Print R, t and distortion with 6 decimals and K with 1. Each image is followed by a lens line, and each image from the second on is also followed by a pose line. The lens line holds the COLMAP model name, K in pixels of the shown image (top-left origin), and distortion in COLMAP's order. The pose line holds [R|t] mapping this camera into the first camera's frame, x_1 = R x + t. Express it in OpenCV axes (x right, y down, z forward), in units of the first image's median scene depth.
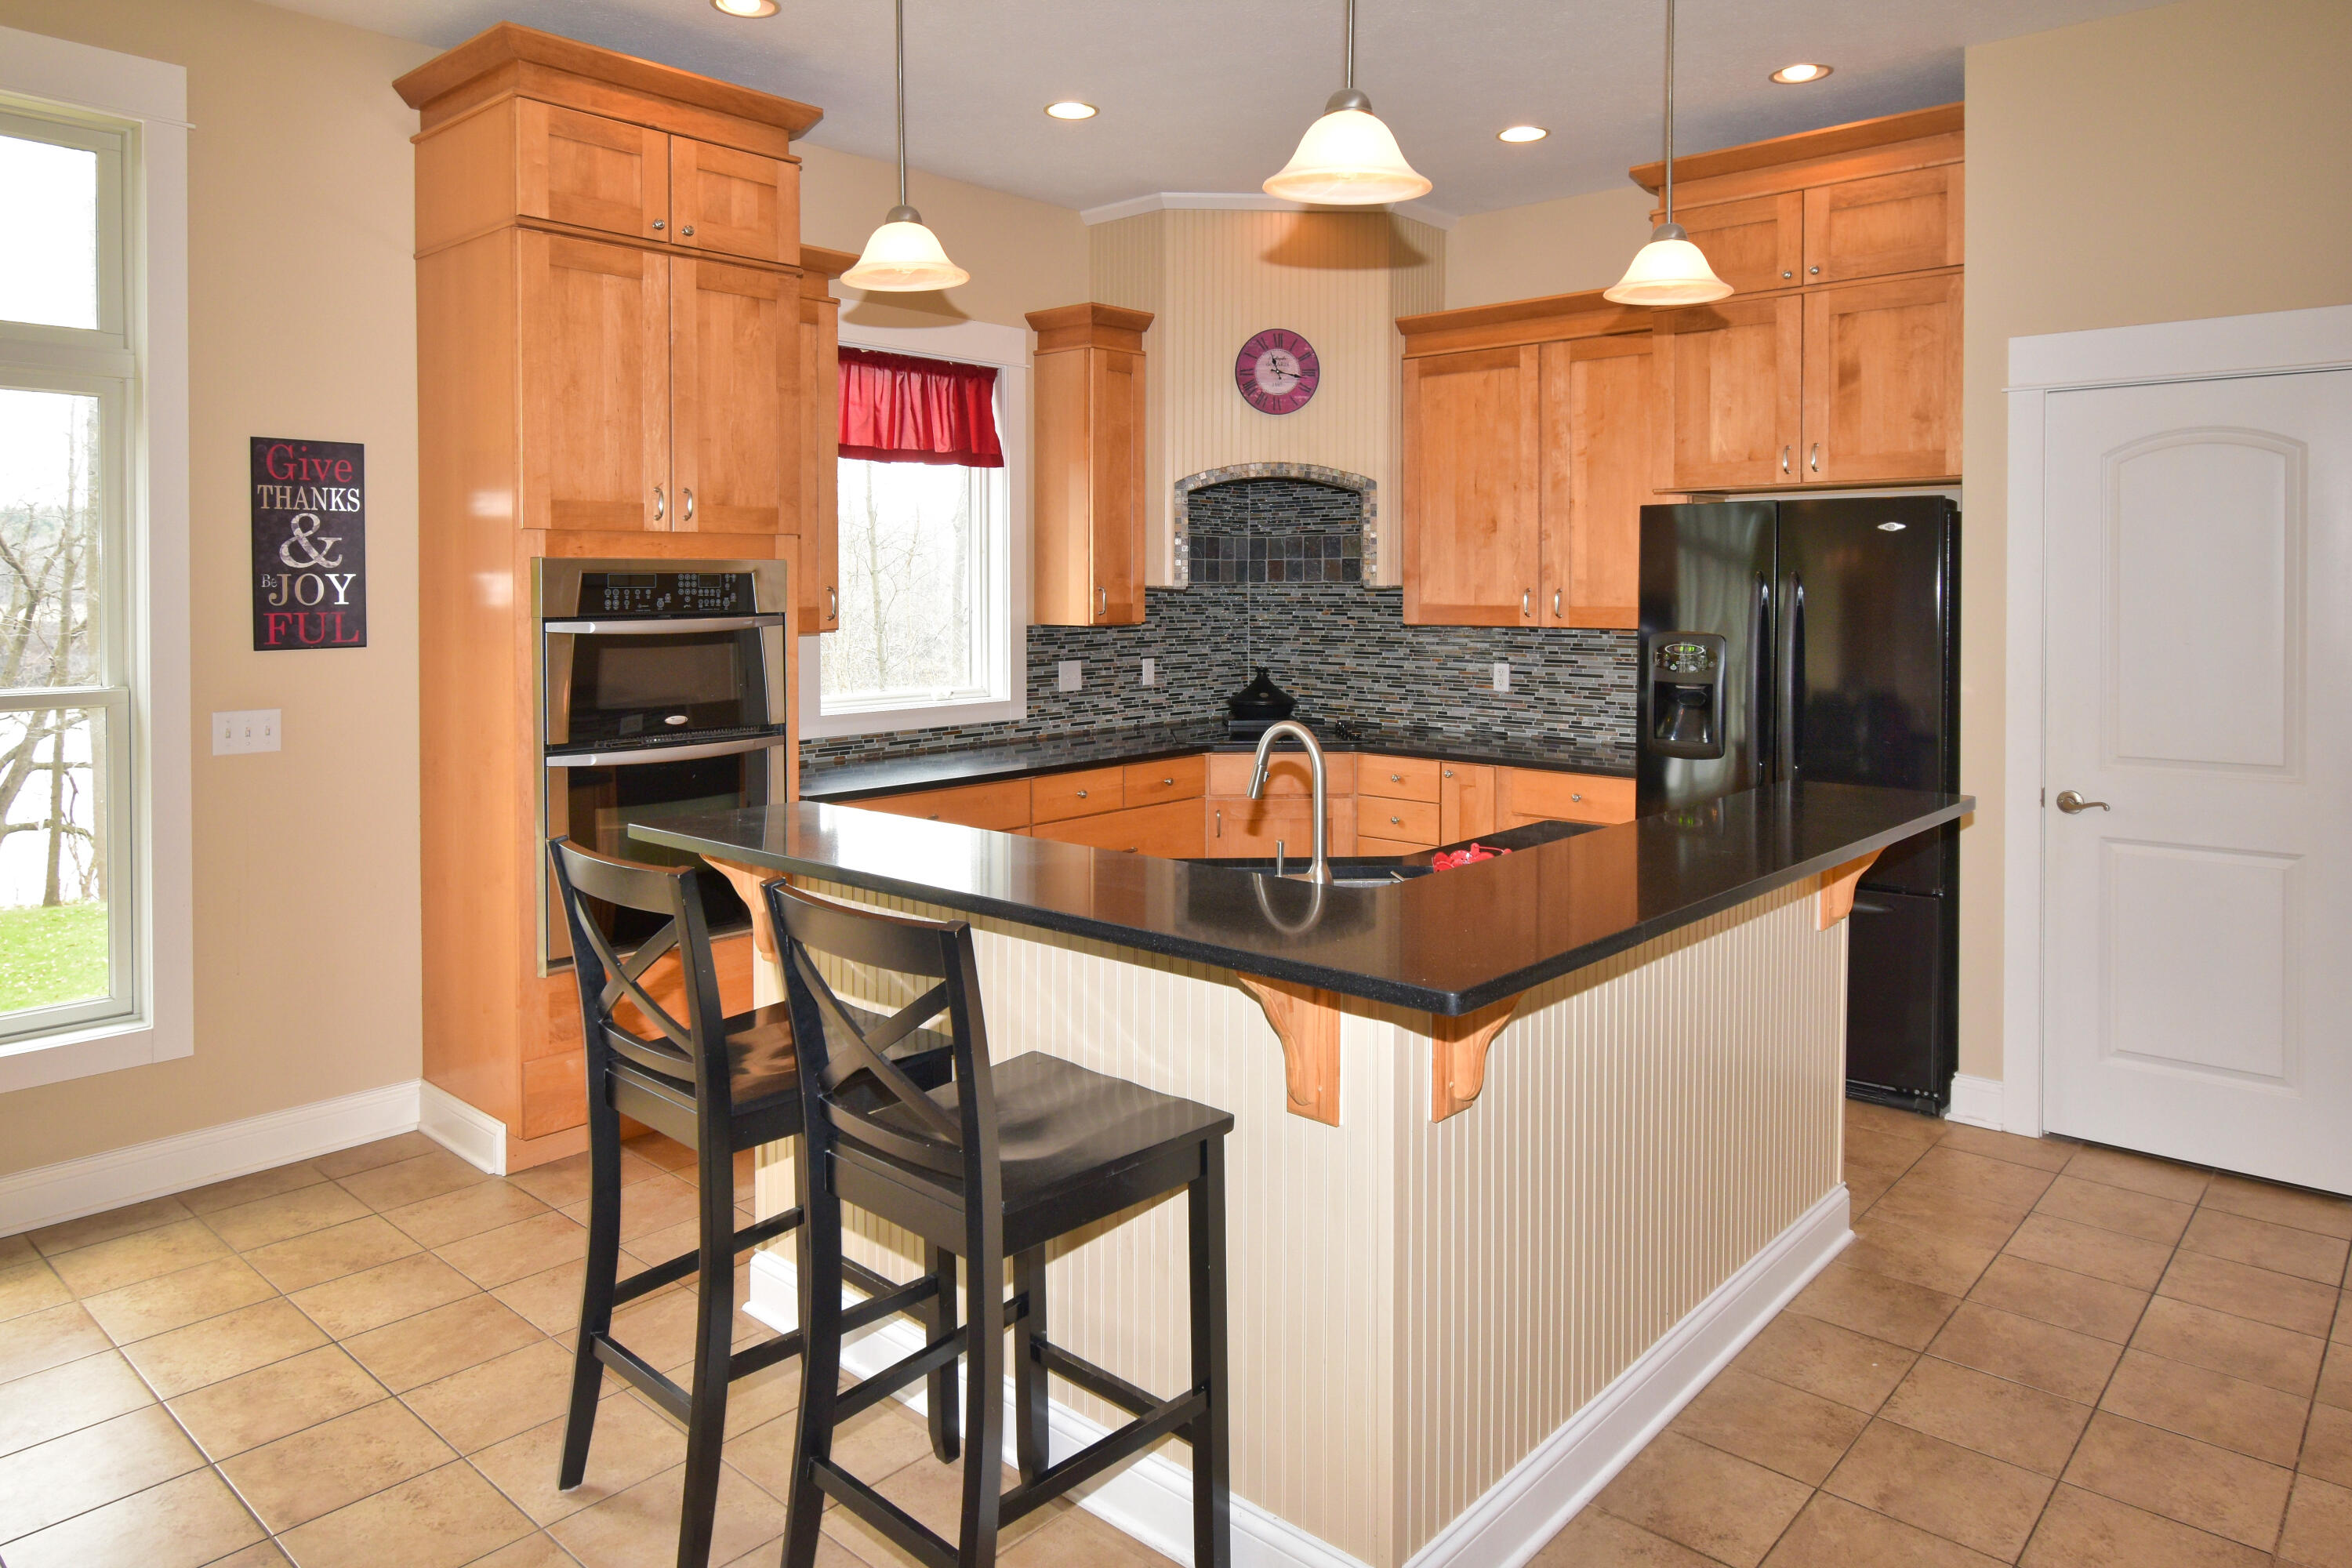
lens RADIAL K [[1495.3, 0, 1176.0], [0, 1495.3, 784.0], [0, 0, 1]] dist [-0.003257, -0.000222]
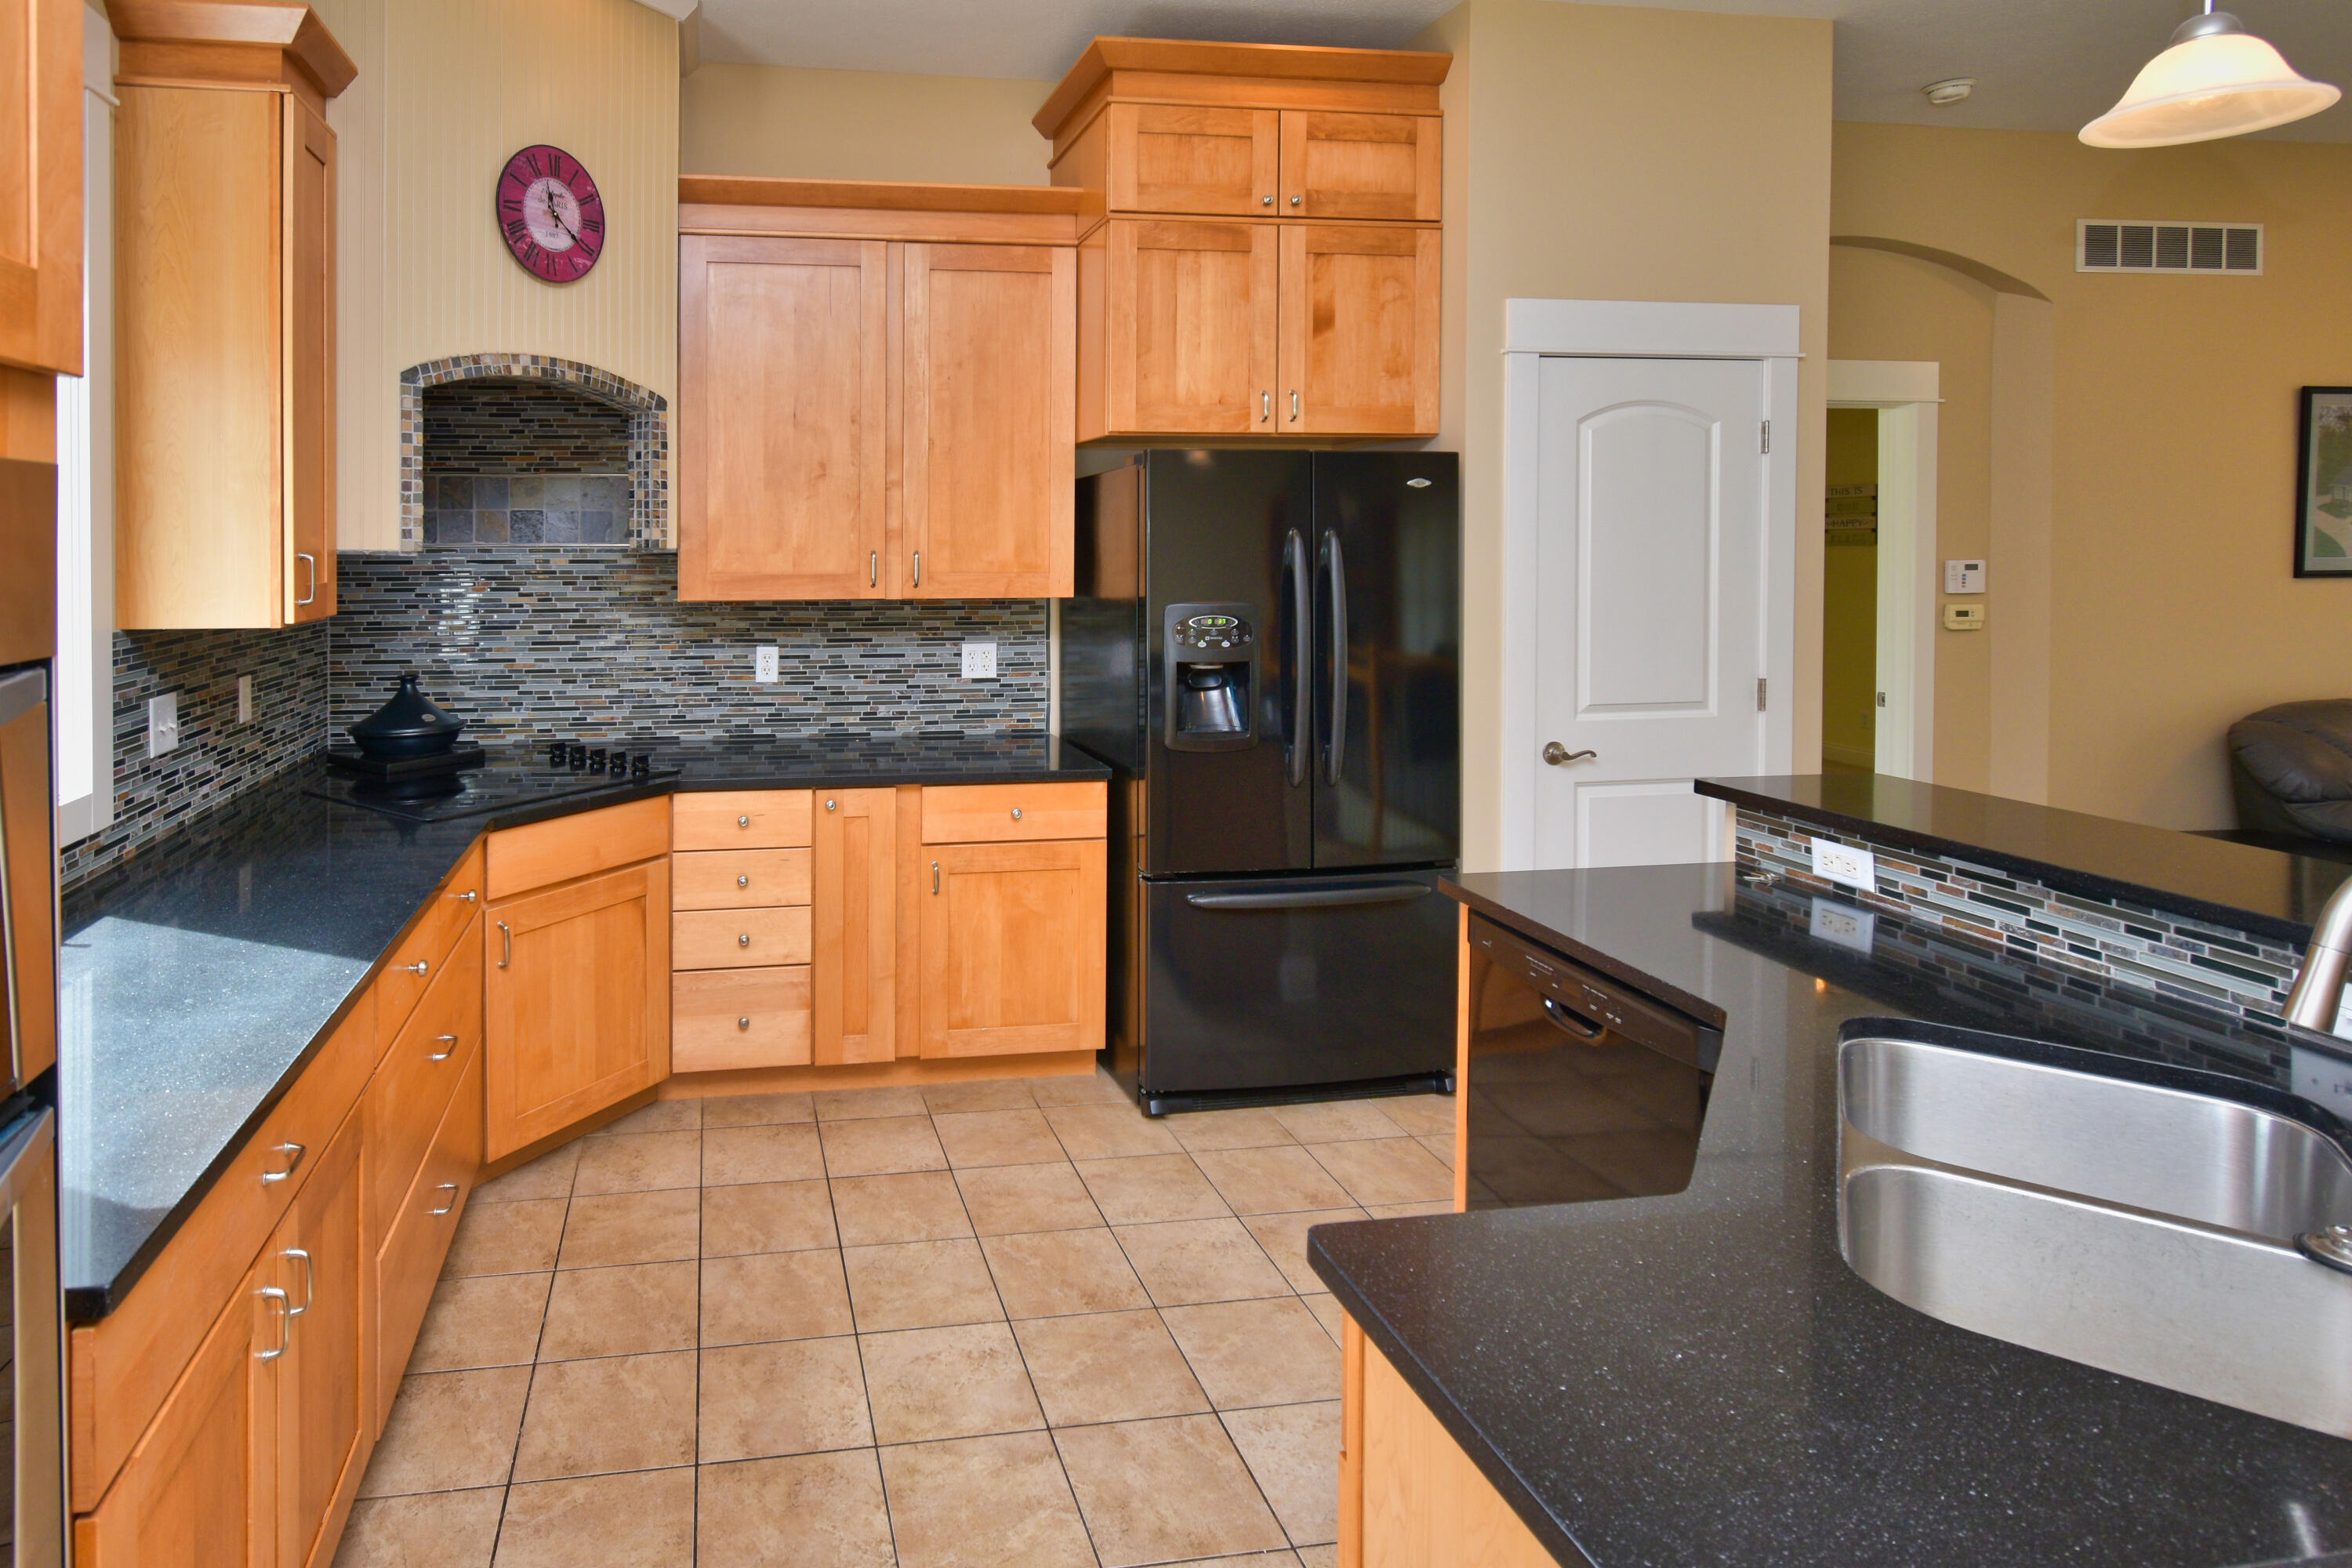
lens RADIAL K [[1329.0, 0, 1169.4], [0, 1329.0, 615.6], [0, 0, 1]] dist [0.000586, -0.000626]
pose [[0.645852, -0.042939, 0.762254, -0.198736], [0.105108, 0.993911, -0.033068, -0.059253], [-0.756193, 0.101476, 0.646433, 0.447200]]
